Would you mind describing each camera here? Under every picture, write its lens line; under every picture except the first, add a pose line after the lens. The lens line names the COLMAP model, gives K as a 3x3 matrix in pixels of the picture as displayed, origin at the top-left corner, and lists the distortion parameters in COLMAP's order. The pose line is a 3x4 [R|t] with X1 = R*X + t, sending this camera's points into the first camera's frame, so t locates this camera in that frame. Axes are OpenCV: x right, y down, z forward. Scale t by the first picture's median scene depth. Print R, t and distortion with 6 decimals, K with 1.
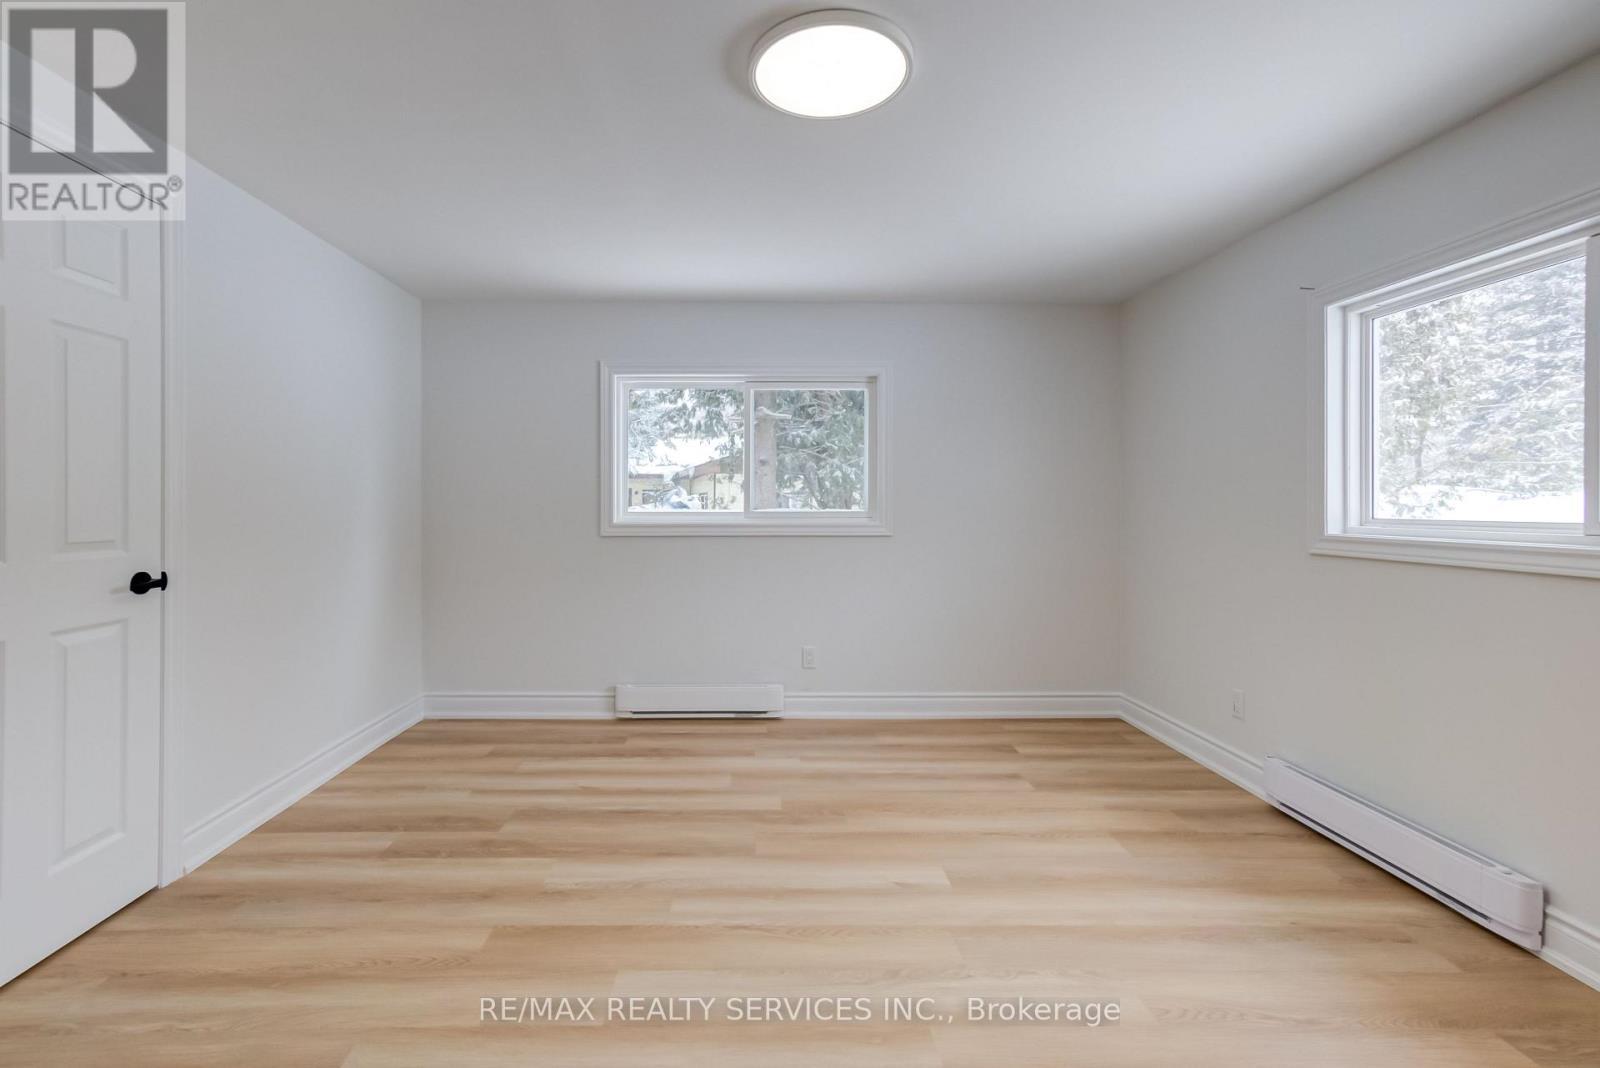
lens RADIAL K [[732.4, 0, 799.8], [0, 732.4, 499.7], [0, 0, 1]] dist [0.004129, 0.001787]
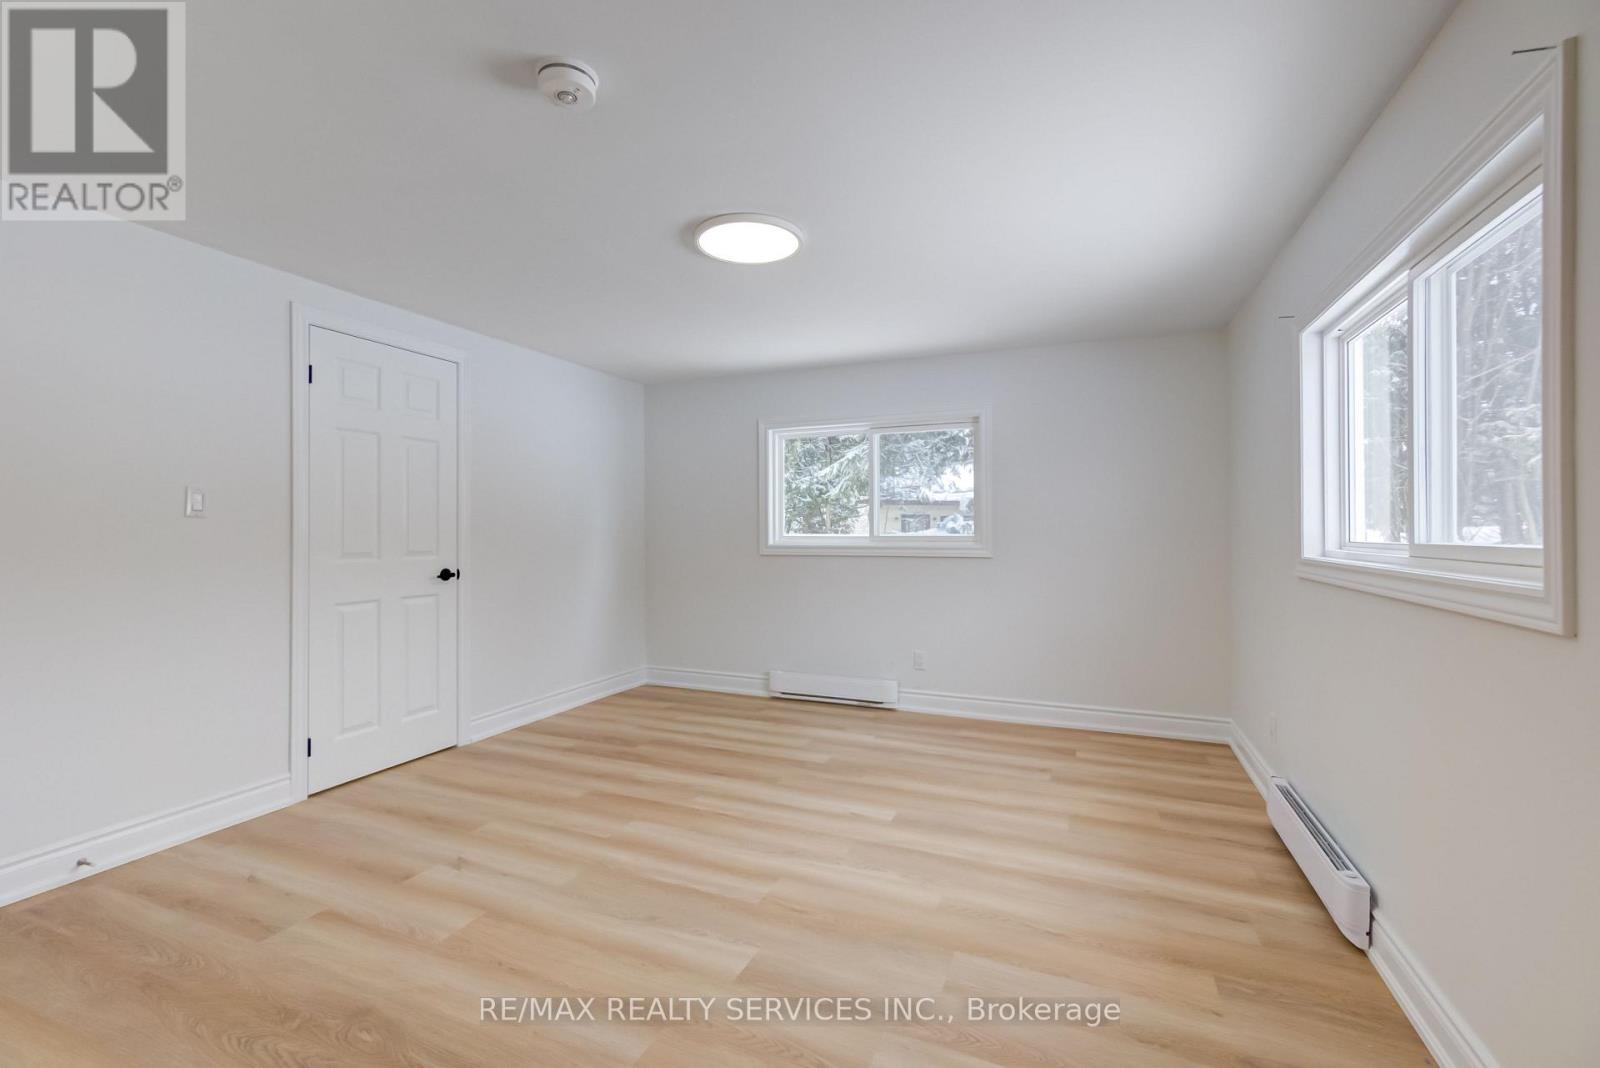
lens RADIAL K [[692.2, 0, 781.2], [0, 692.2, 521.7], [0, 0, 1]] dist [-0.001498, 0.000783]
pose [[0.913044, -0.006529, -0.407808, 0.385878], [0.004244, 0.999970, -0.006509, -0.000913], [0.407838, 0.004213, 0.913045, -0.150847]]
